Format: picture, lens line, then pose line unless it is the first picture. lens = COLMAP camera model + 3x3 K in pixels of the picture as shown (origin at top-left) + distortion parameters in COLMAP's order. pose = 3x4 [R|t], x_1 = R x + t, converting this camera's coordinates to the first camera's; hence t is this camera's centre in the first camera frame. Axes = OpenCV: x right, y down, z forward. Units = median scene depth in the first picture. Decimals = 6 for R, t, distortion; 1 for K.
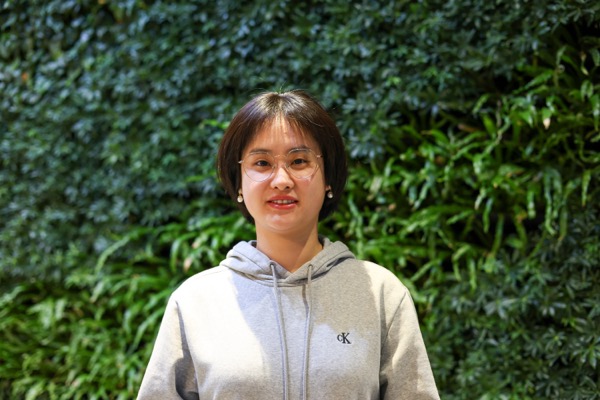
lens RADIAL K [[869.5, 0, 300.0], [0, 869.5, 200.0], [0, 0, 1]] dist [0.060468, -0.301944]
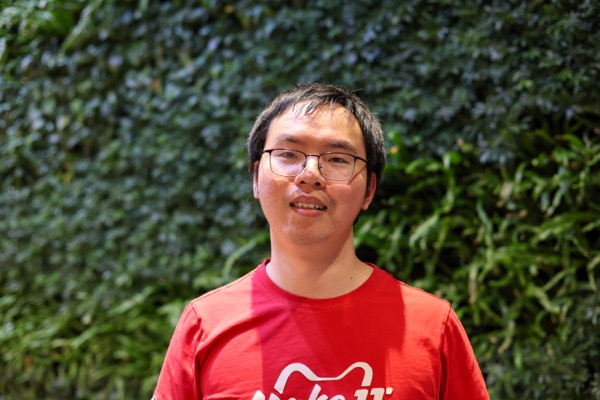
lens RADIAL K [[869.5, 0, 300.0], [0, 869.5, 200.0], [0, 0, 1]] dist [0.060468, -0.301944]
pose [[0.991540, 0.002986, -0.129767, -0.014867], [-0.003051, 0.999995, -0.000304, -0.005948], [0.129765, 0.000698, 0.991544, 0.000663]]
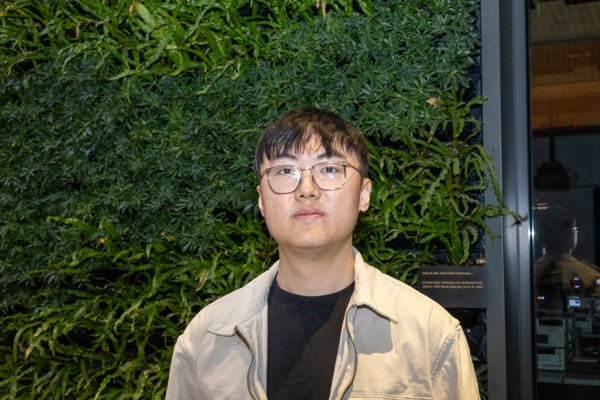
lens RADIAL K [[869.5, 0, 300.0], [0, 869.5, 200.0], [0, 0, 1]] dist [0.060468, -0.301944]
pose [[0.994147, 0.003272, 0.107989, 0.086417], [0.004960, 0.997106, -0.075867, -0.029805], [-0.107925, 0.075958, 0.991253, -0.095886]]
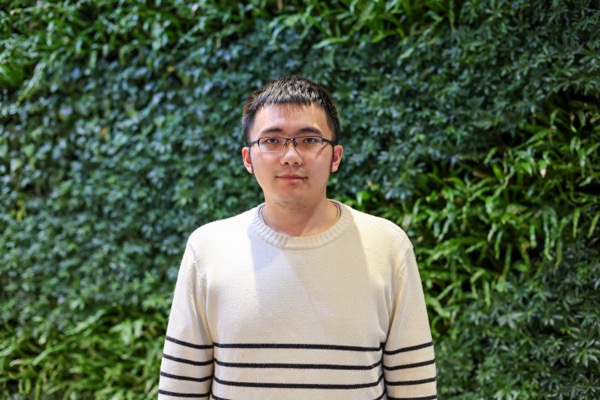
lens RADIAL K [[869.5, 0, 300.0], [0, 869.5, 200.0], [0, 0, 1]] dist [0.060468, -0.301944]
pose [[0.999741, -0.017645, -0.014398, -0.043633], [0.017275, 0.999527, -0.025441, -0.018619], [0.014840, 0.025185, 0.999573, -0.224218]]
